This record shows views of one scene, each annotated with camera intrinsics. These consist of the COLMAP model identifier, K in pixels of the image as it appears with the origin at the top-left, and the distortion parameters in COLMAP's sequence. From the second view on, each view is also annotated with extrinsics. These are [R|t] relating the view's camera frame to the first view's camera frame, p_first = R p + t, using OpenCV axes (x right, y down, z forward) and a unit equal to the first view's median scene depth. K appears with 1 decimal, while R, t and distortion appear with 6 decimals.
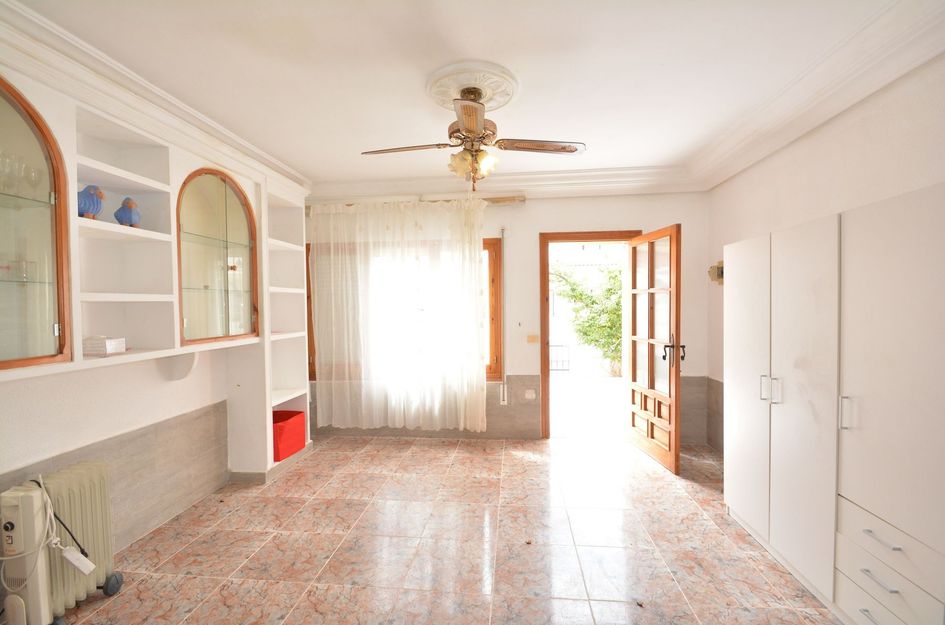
lens RADIAL K [[416.7, 0, 475.8], [0, 416.7, 313.8], [0, 0, 1]] dist [0.004452, -0.010836]
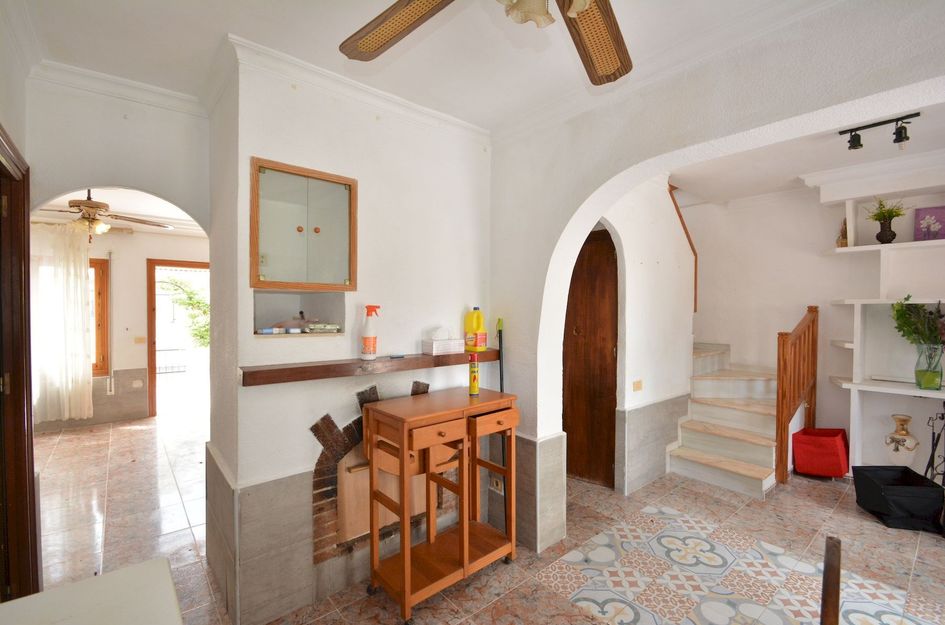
lens RADIAL K [[416.7, 0, 463.7], [0, 416.7, 317.0], [0, 0, 1]] dist [0.004452, -0.010836]
pose [[0.709579, 0.002378, 0.704622, -0.061431], [0.001475, 0.999987, -0.004860, -0.004064], [-0.704624, 0.004488, 0.709566, -0.633529]]
